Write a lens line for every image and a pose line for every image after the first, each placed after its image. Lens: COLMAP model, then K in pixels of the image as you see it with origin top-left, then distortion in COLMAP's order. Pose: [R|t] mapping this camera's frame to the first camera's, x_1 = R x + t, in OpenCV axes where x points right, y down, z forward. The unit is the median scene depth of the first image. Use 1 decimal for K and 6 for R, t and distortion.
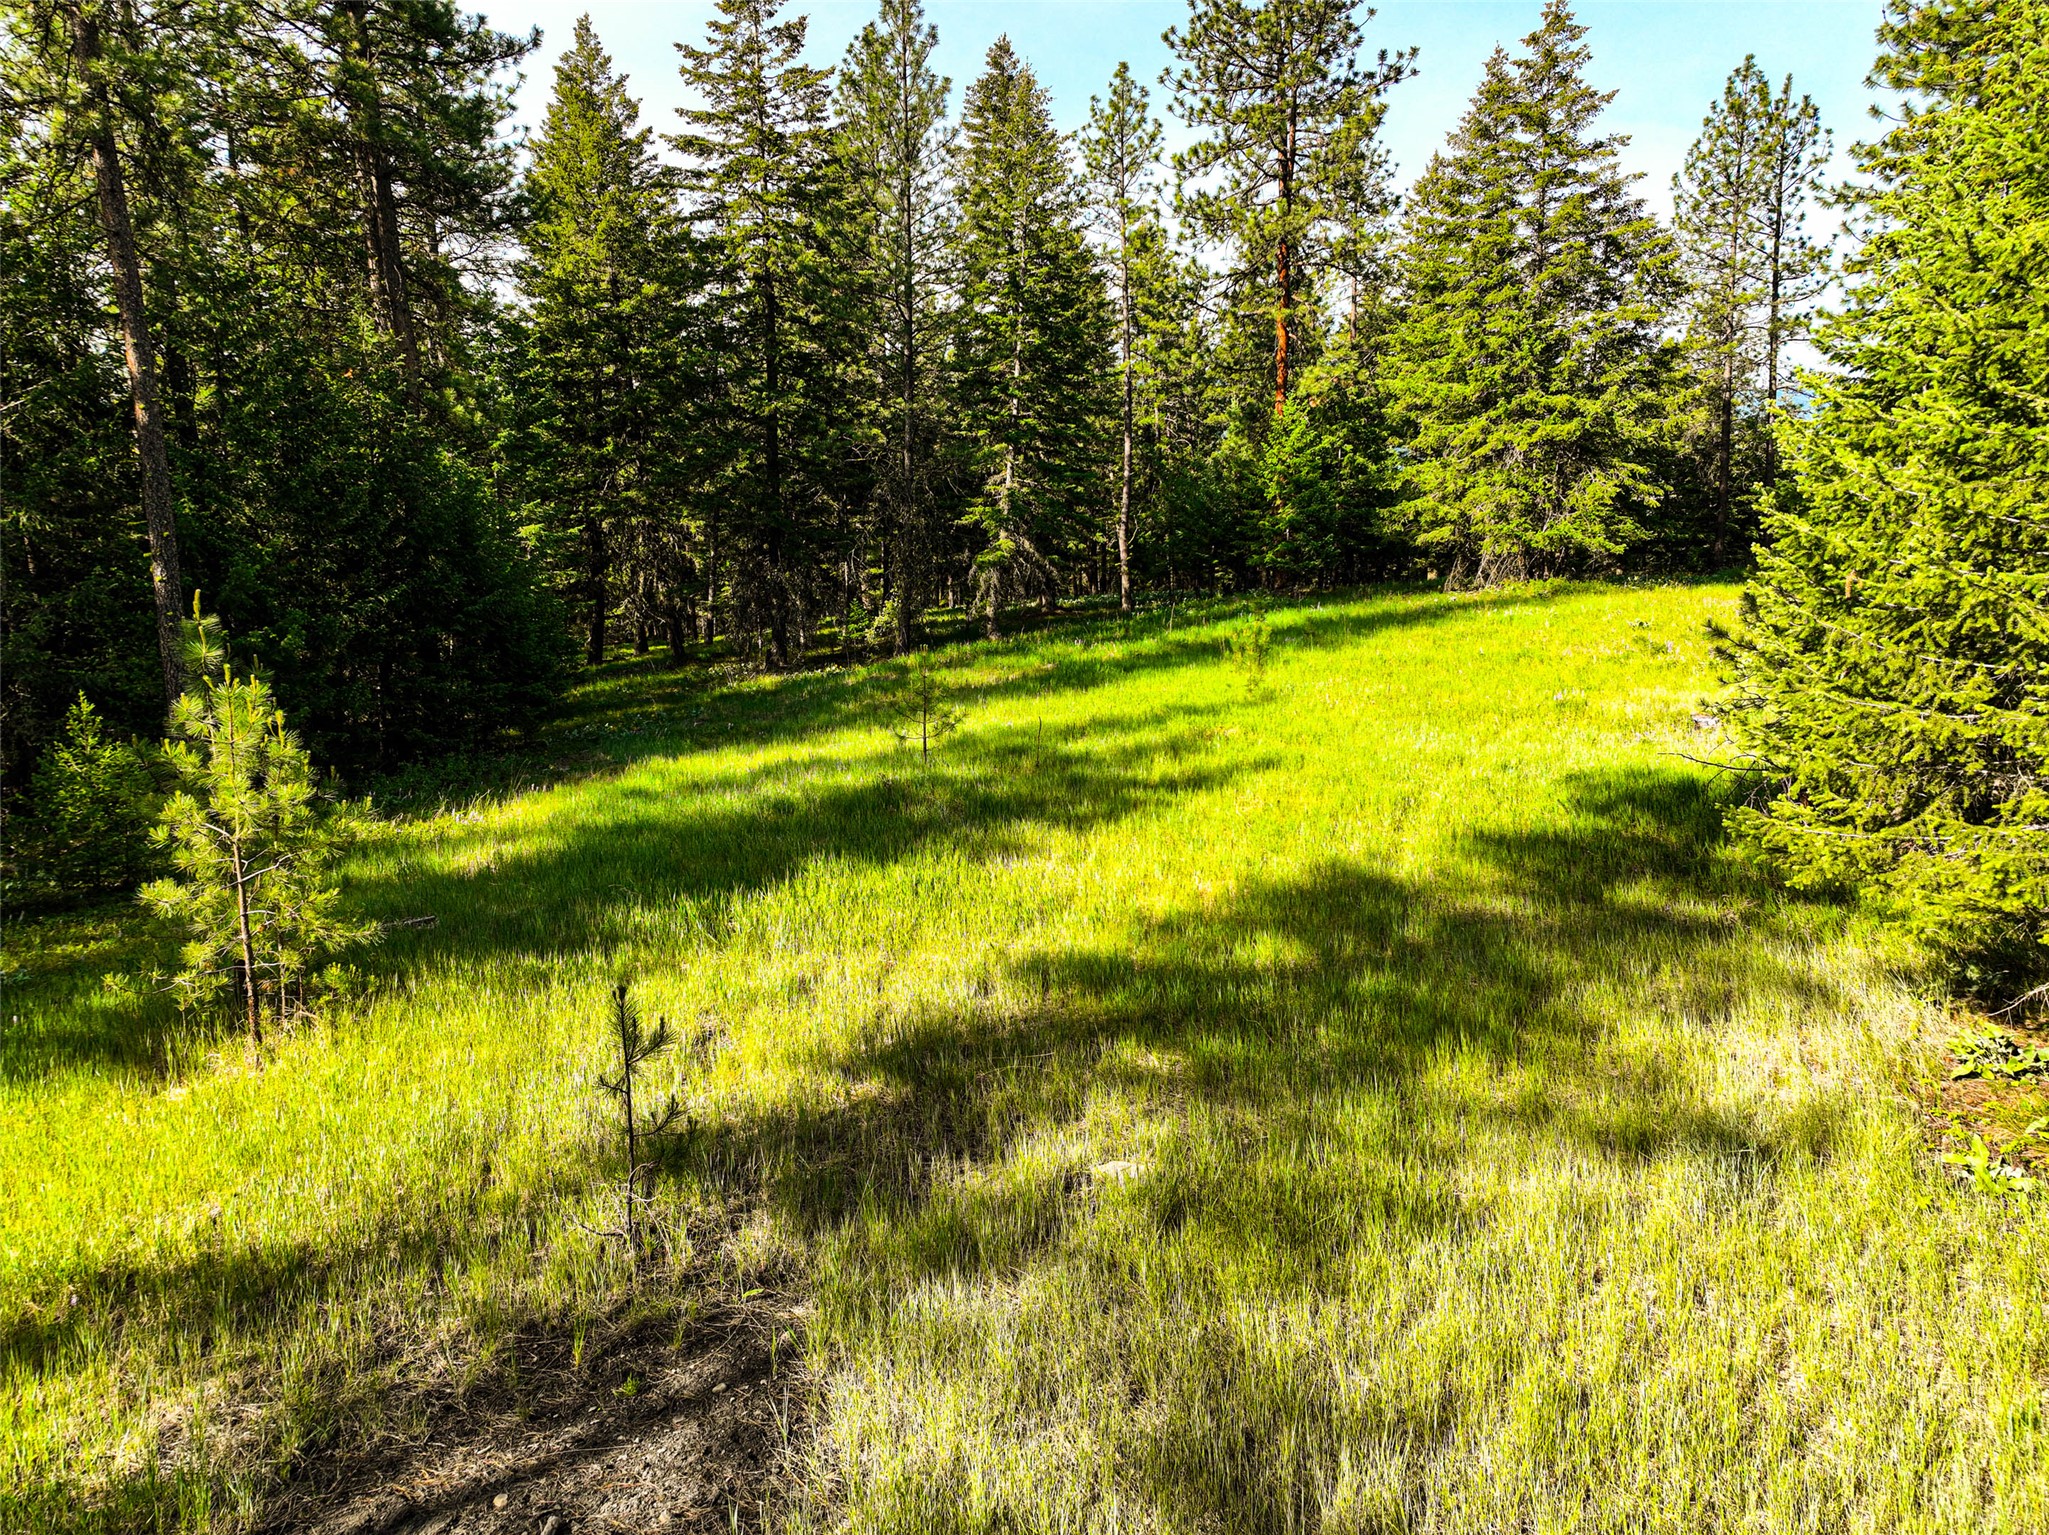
lens RADIAL K [[1454.3, 0, 1023.5], [0, 1454.3, 770.6], [0, 0, 1]] dist [0.000649, 0.016129]
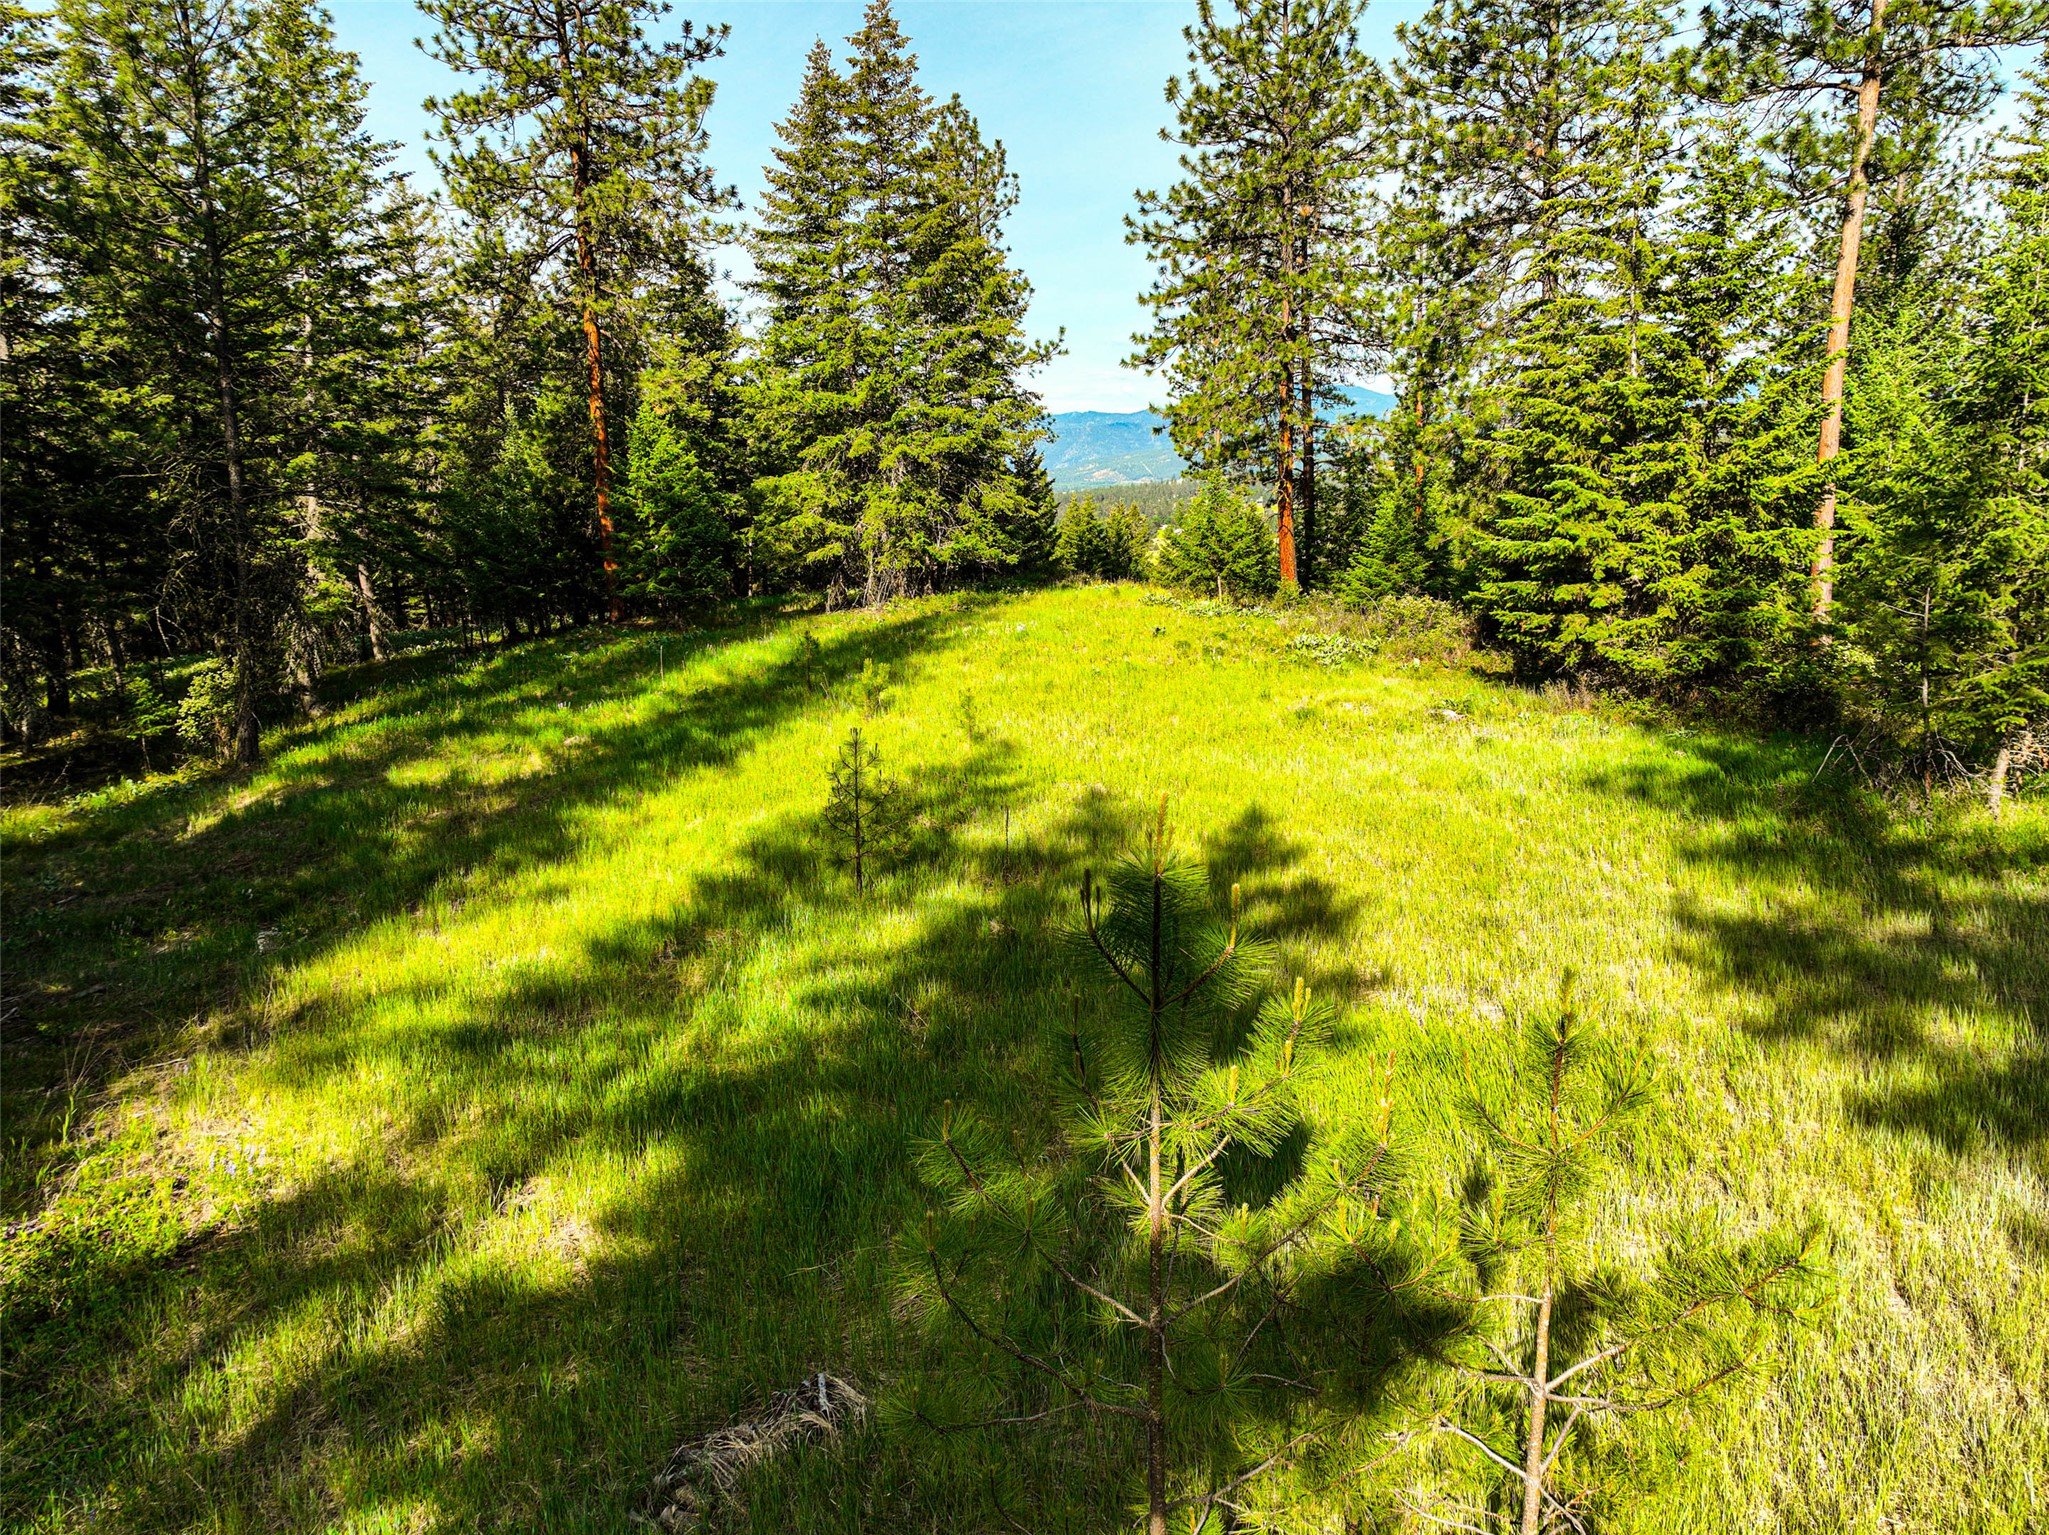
lens RADIAL K [[1454.3, 0, 1024.9], [0, 1454.3, 763.3], [0, 0, 1]] dist [0.000649, 0.016129]
pose [[0.765251, -0.130891, 0.630284, -0.225361], [0.140592, 0.989456, 0.034782, -0.042093], [-0.628192, 0.061996, 0.775585, 0.199628]]
